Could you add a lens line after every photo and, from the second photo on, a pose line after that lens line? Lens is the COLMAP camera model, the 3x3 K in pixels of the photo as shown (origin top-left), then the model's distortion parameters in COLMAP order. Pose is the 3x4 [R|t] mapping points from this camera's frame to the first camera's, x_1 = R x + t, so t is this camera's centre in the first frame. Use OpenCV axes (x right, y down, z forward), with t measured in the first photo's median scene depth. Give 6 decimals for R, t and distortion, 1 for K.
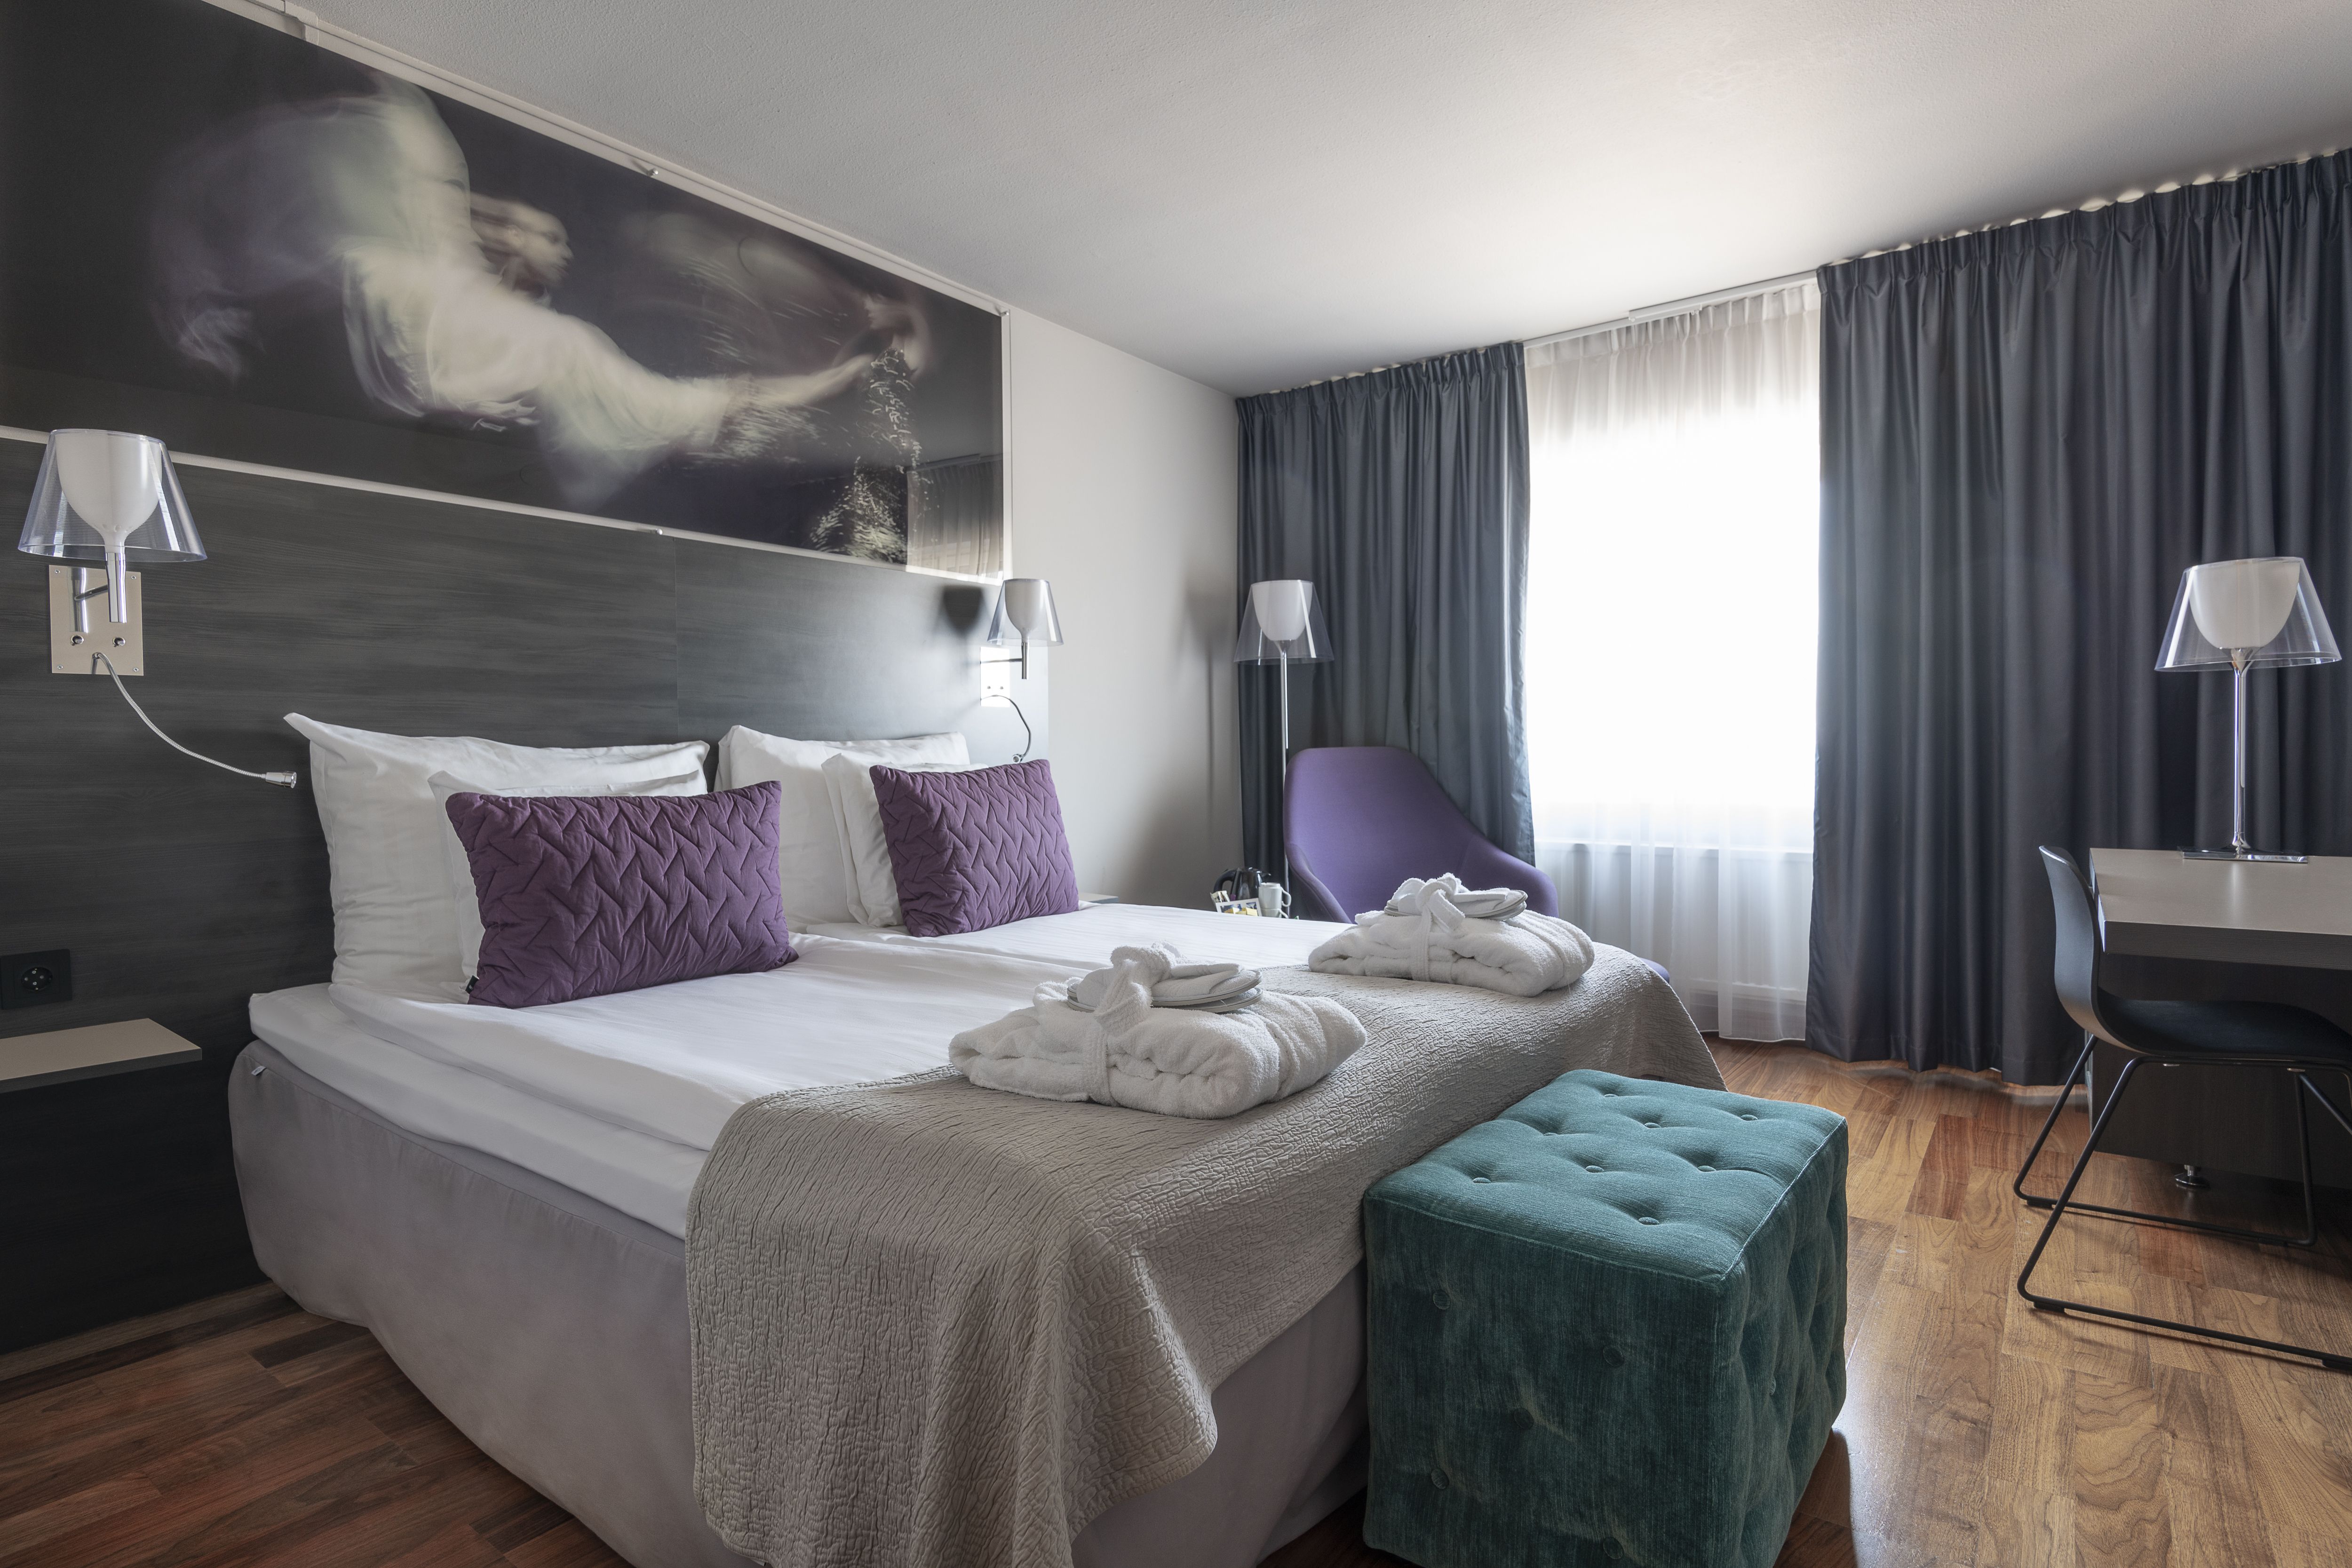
lens RADIAL K [[1209.6, 0, 1126.9], [0, 1209.6, 760.7], [0, 0, 1]] dist [0.034951, -0.022496]
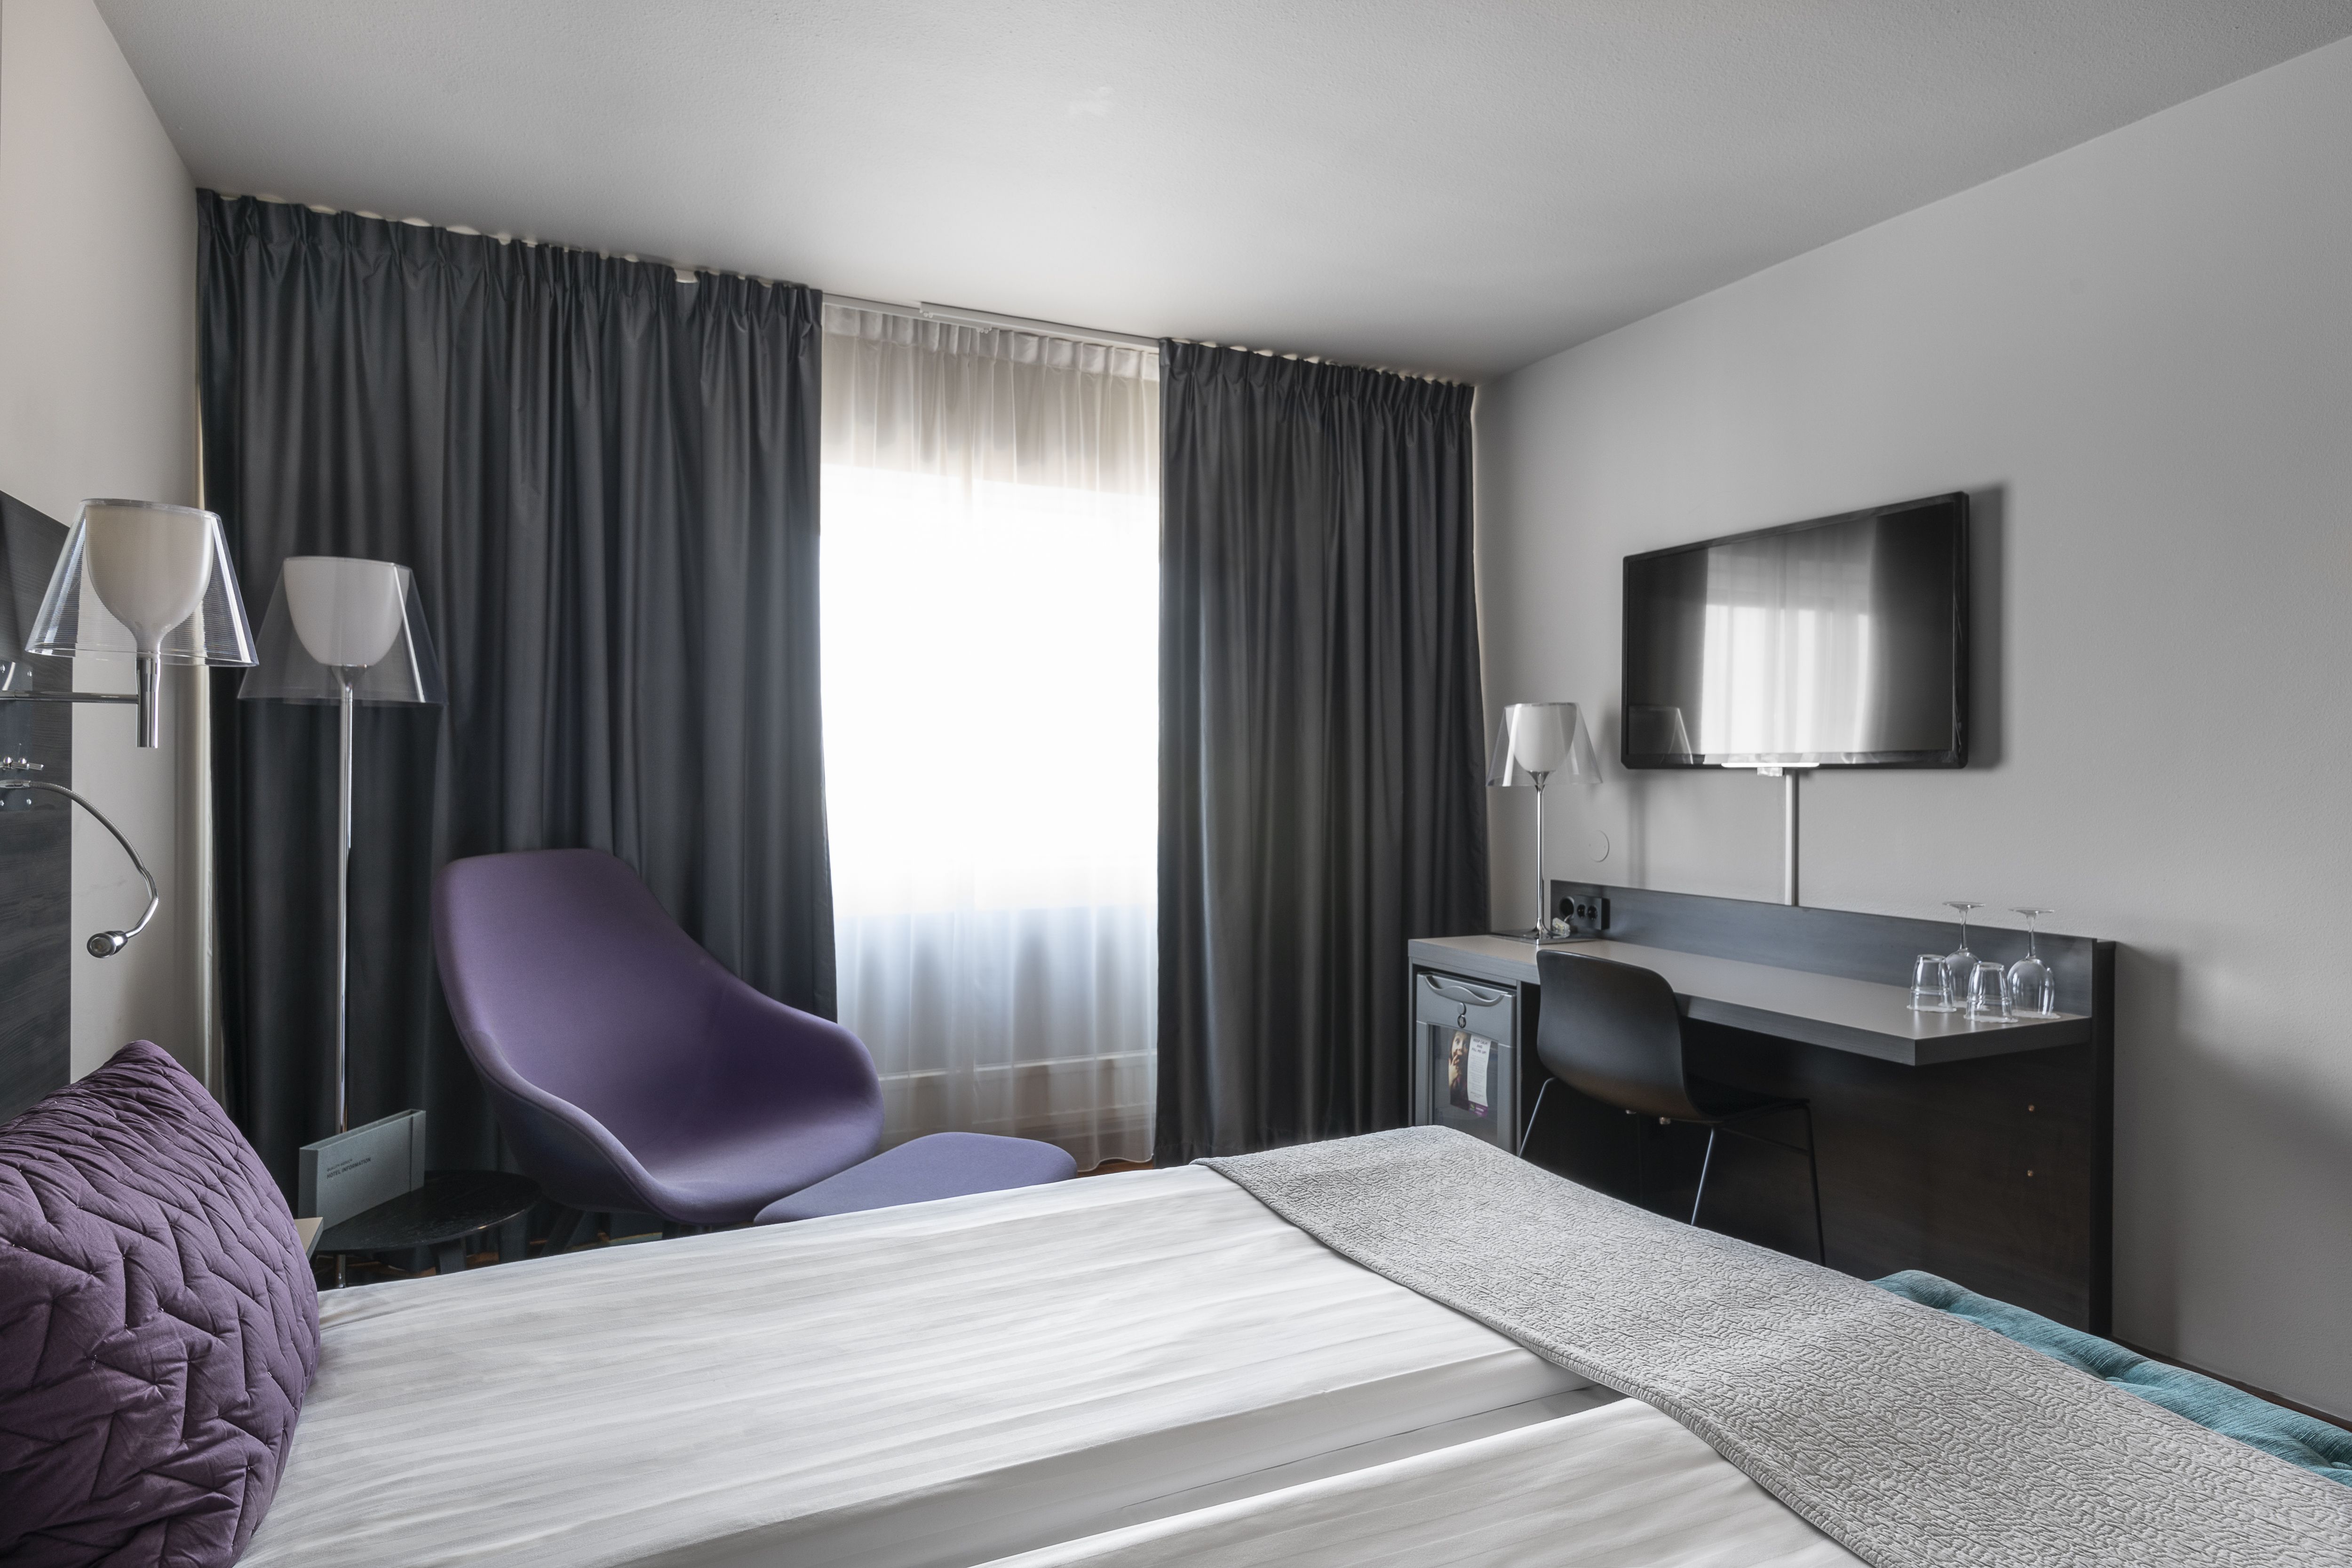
lens RADIAL K [[1369.4, 0, 1180.1], [0, 1369.4, 786.4], [0, 0, 1]] dist [0.001399, -0.000091]
pose [[0.434335, 0.002054, 0.900749, -0.397428], [0.002326, 0.999992, -0.003402, -0.061692], [-0.900748, 0.003573, 0.434327, 0.575886]]
